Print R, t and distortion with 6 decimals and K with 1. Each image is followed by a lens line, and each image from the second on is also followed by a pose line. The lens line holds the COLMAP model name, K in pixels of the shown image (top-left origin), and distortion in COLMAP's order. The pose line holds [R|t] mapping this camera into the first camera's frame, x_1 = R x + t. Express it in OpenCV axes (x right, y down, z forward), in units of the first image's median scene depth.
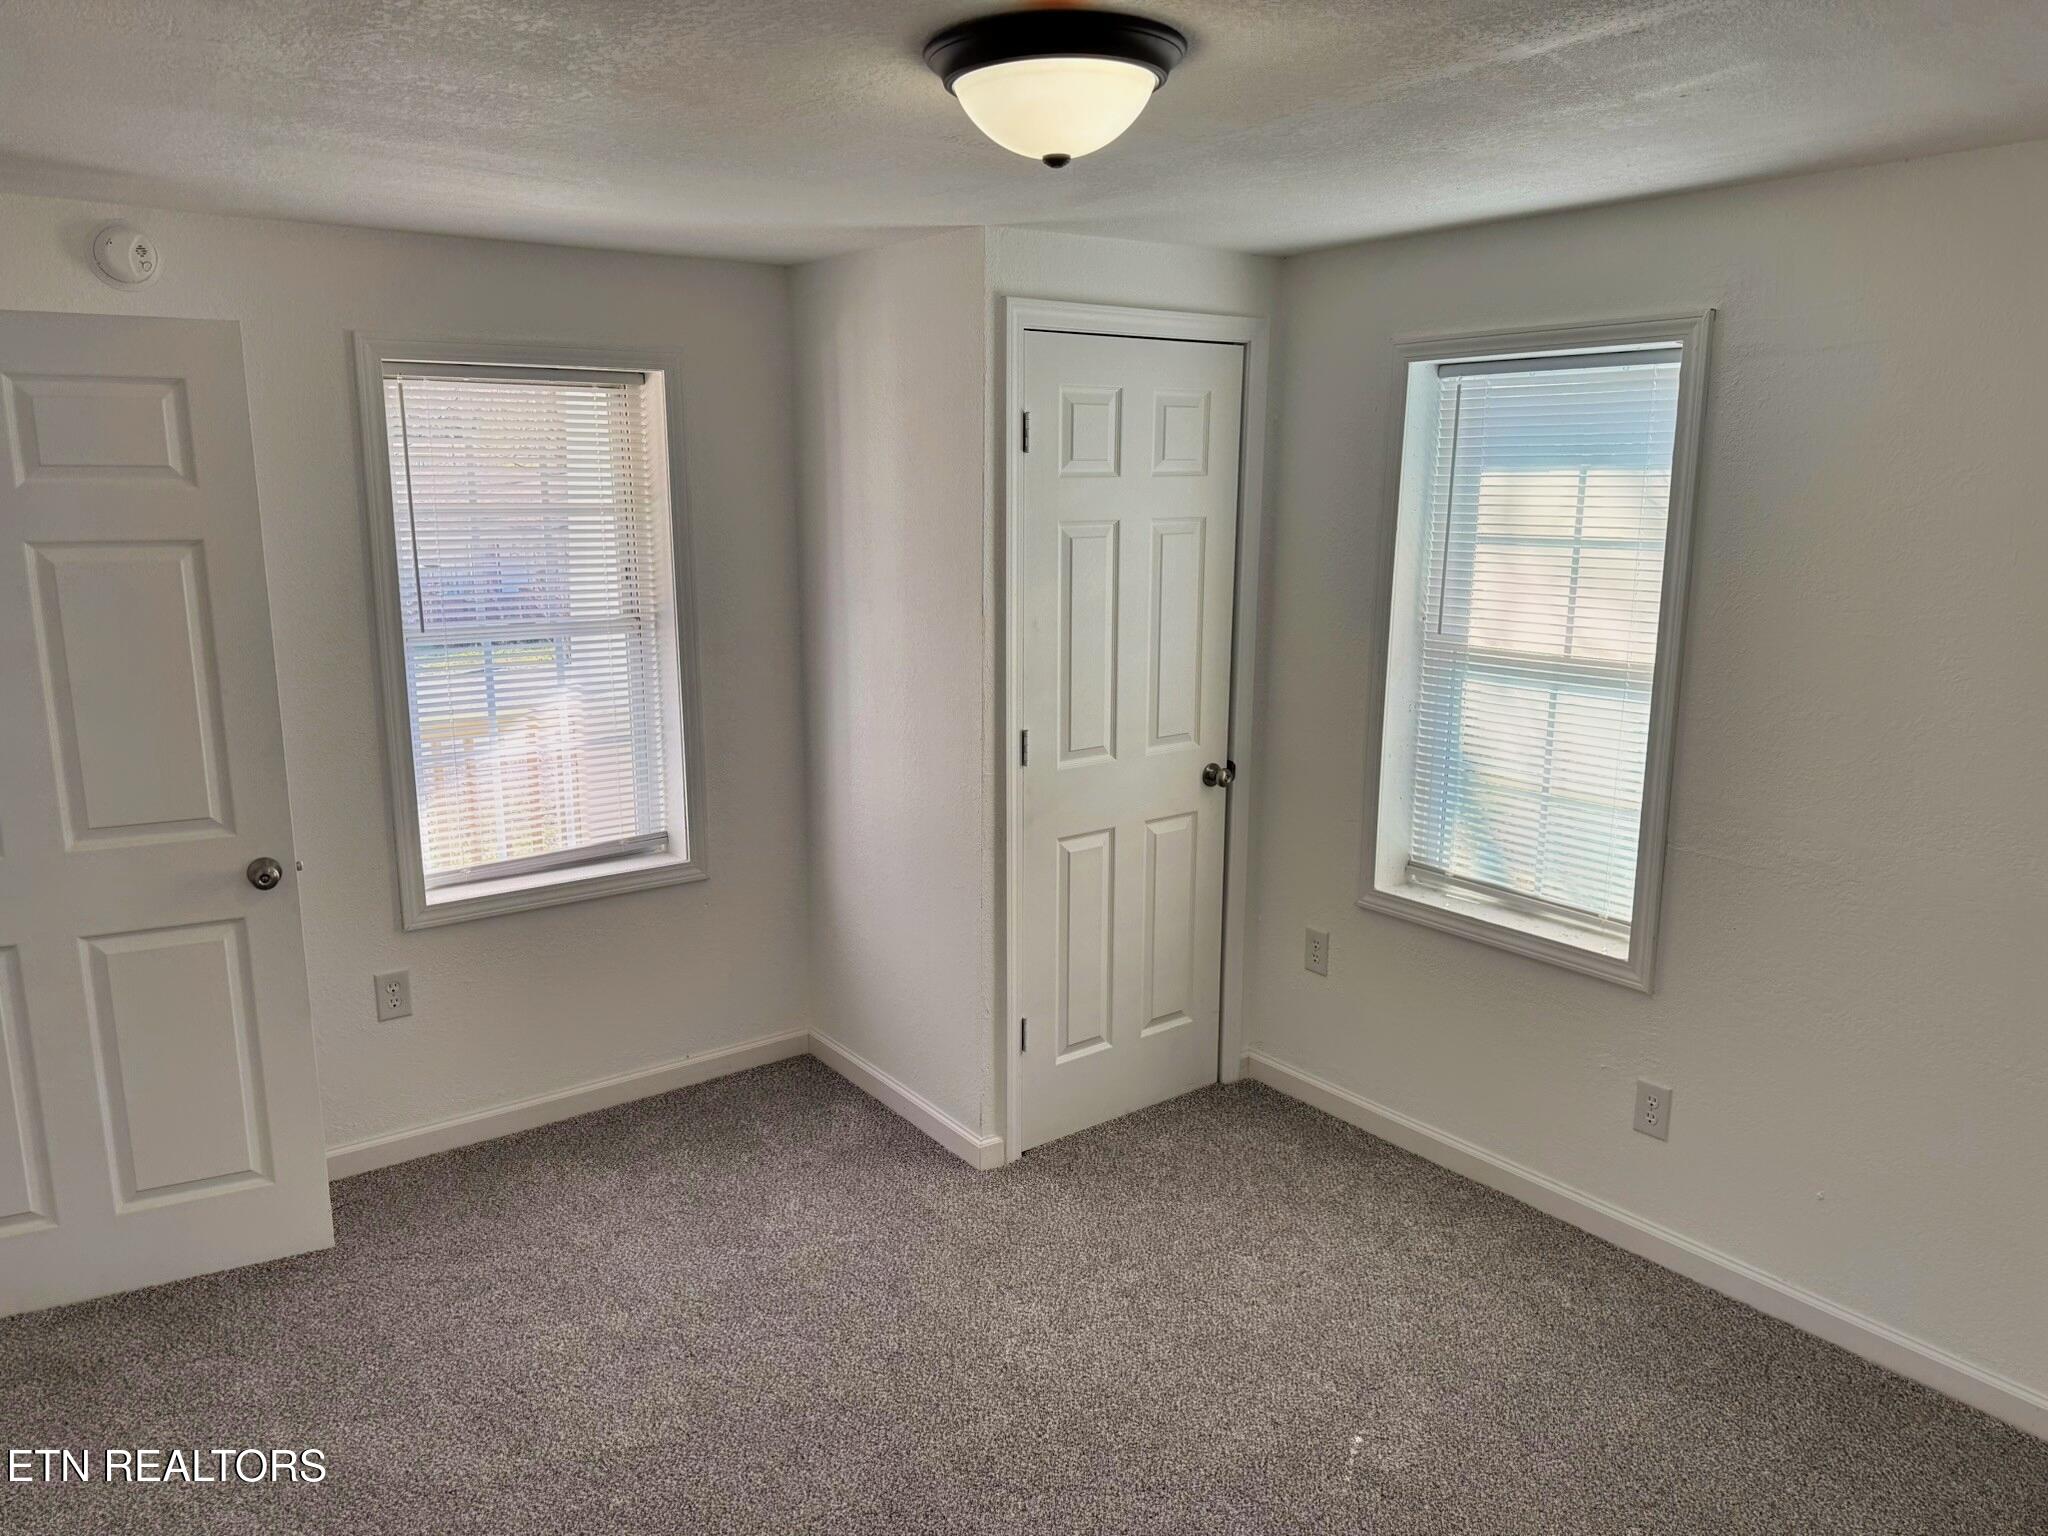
lens RADIAL K [[1433.8, 0, 1027.2], [0, 1433.8, 768.6], [0, 0, 1]] dist [0.010448, -0.011634]
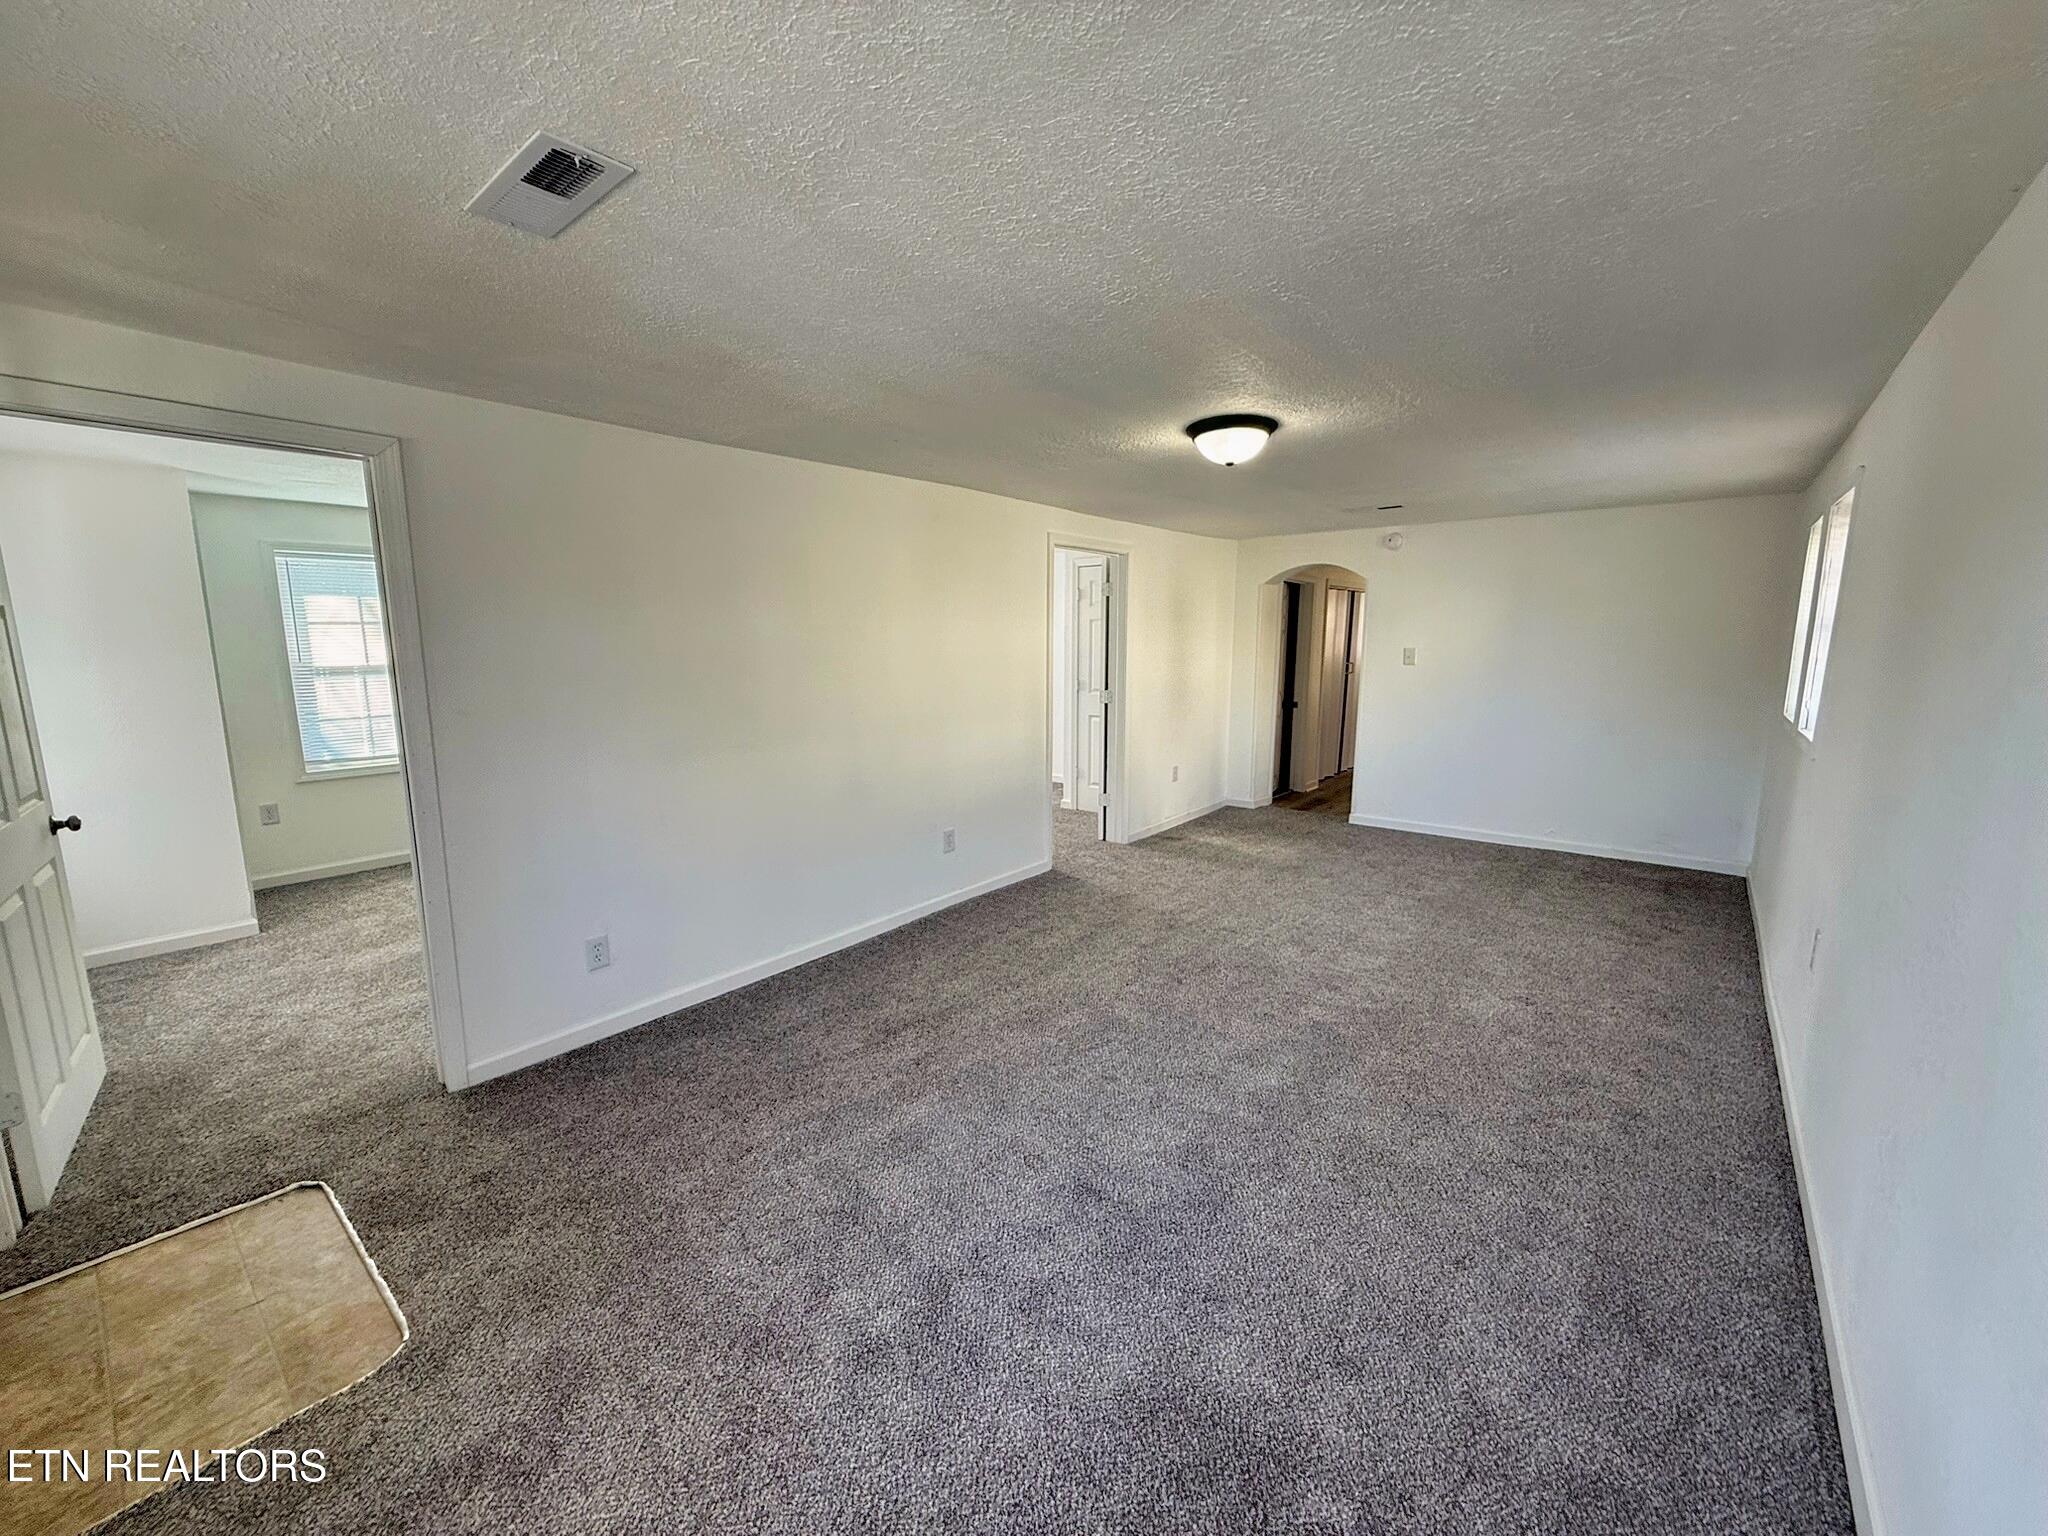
lens RADIAL K [[824.6, 0, 1024.0], [0, 824.6, 768.0], [0, 0, 1]] dist [-0.001283, -0.000243]
pose [[-0.257060, -0.157921, 0.953405, -1.485220], [0.194533, 0.957907, 0.211118, 0.027435], [-0.946613, 0.239739, -0.215518, 0.184414]]
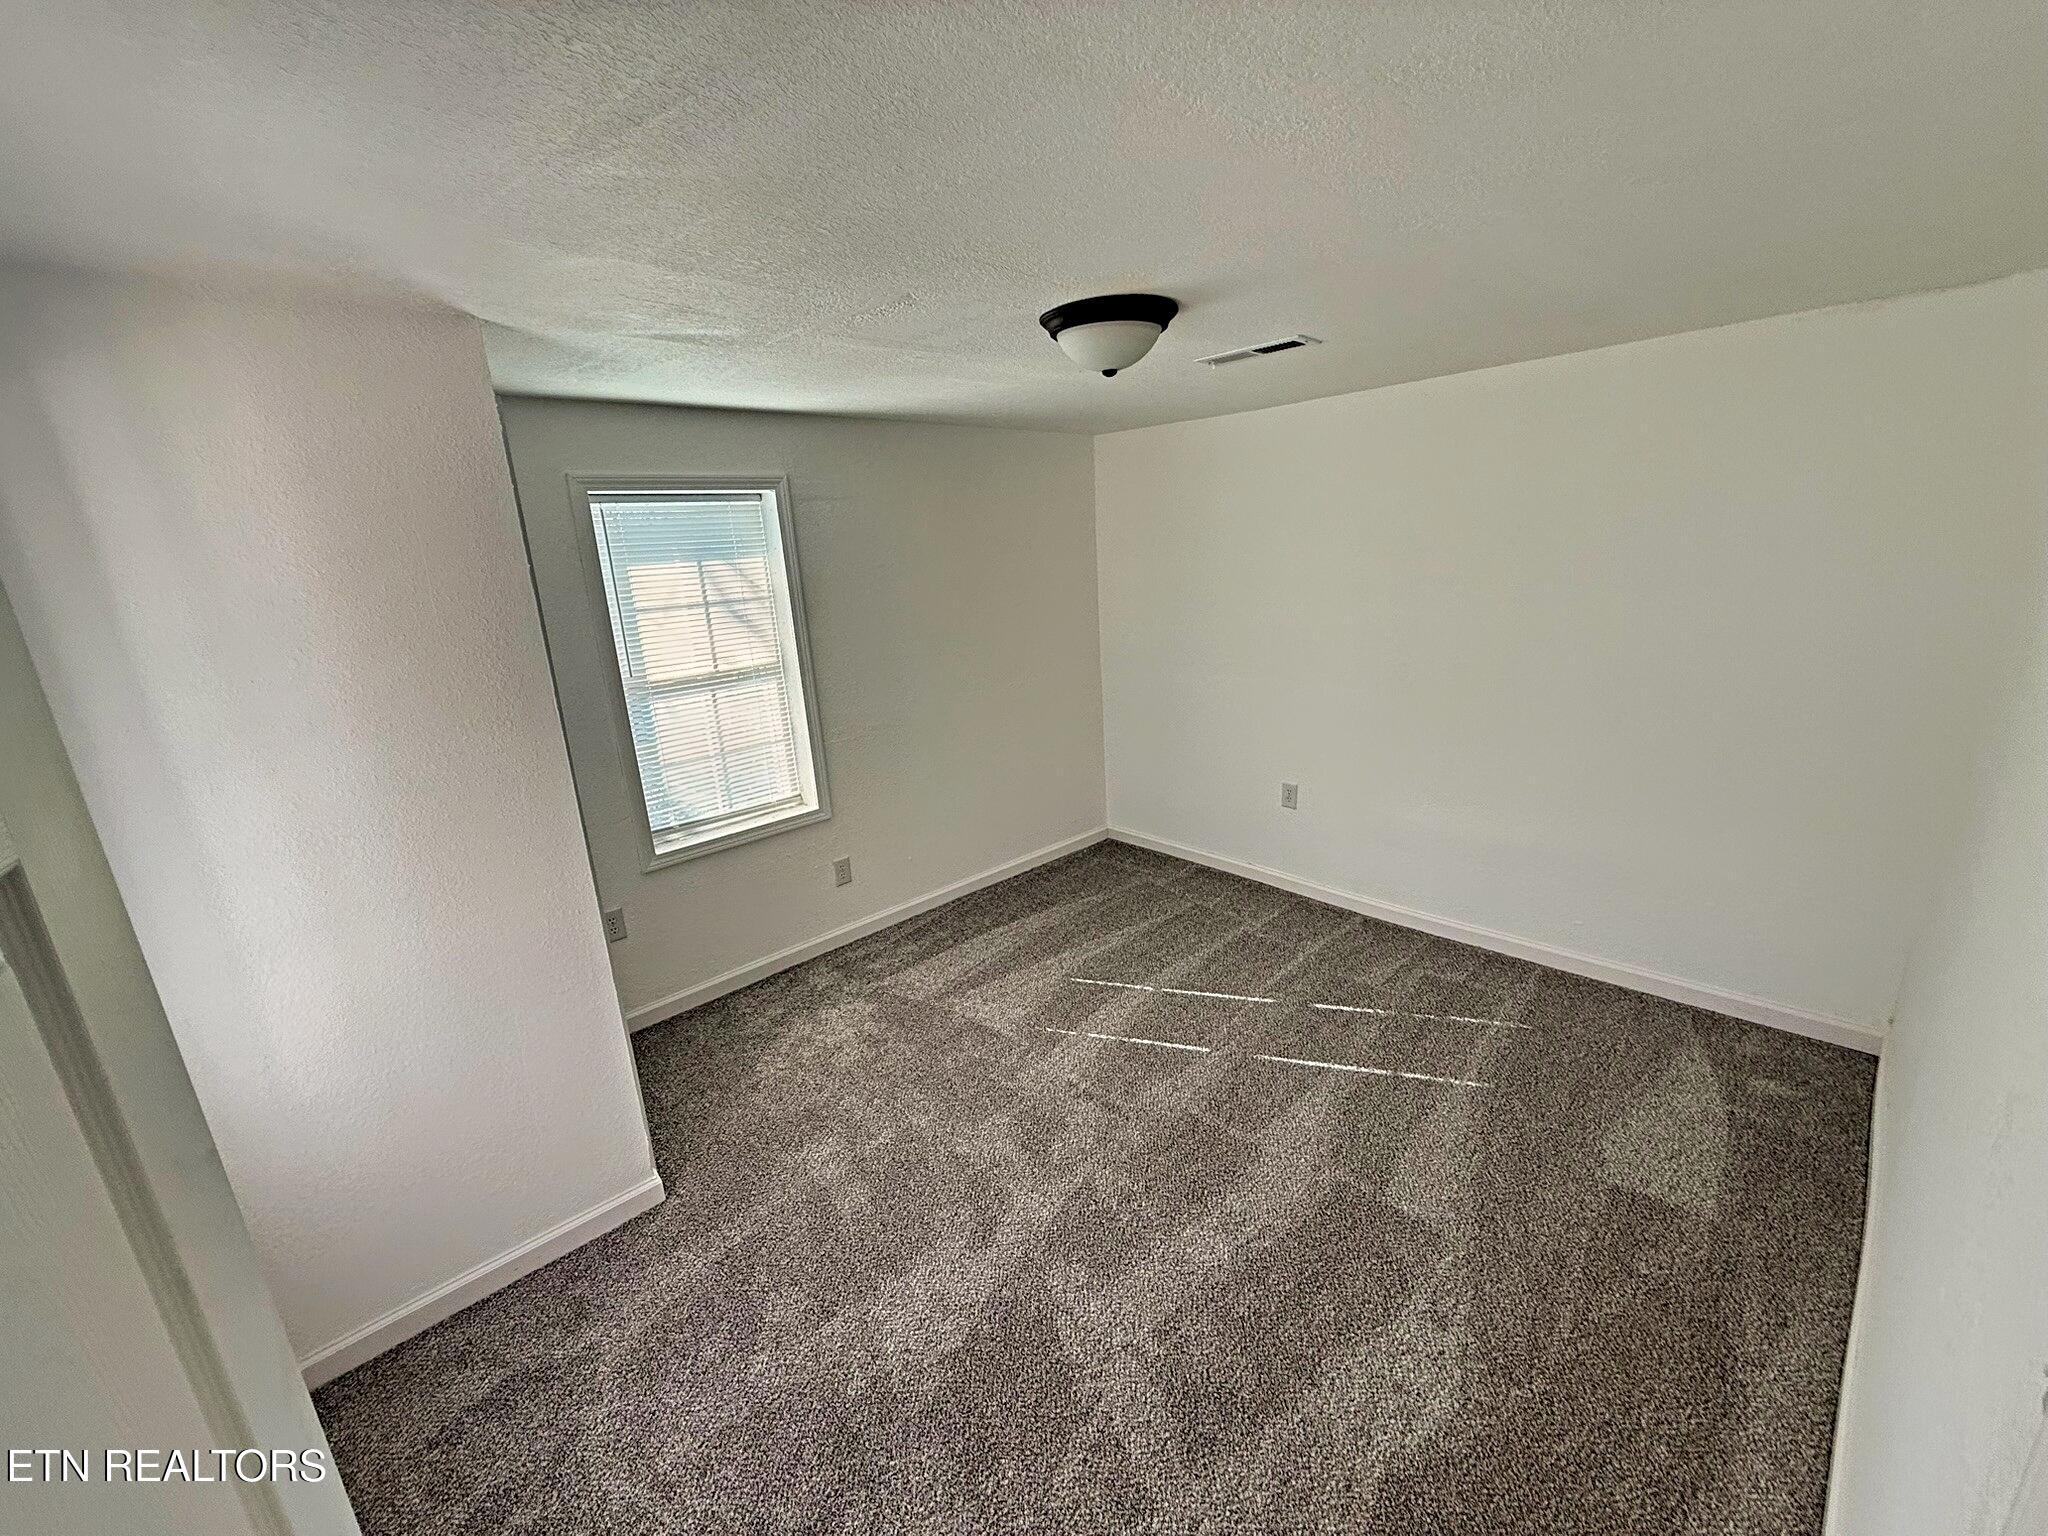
lens RADIAL K [[824.6, 0, 1024.0], [0, 824.6, 768.0], [0, 0, 1]] dist [-0.001283, -0.000243]
pose [[-0.123162, -0.263362, 0.956803, -0.638678], [0.249307, 0.925012, 0.286704, -0.159763], [-0.960561, 0.273849, -0.048269, 0.719715]]
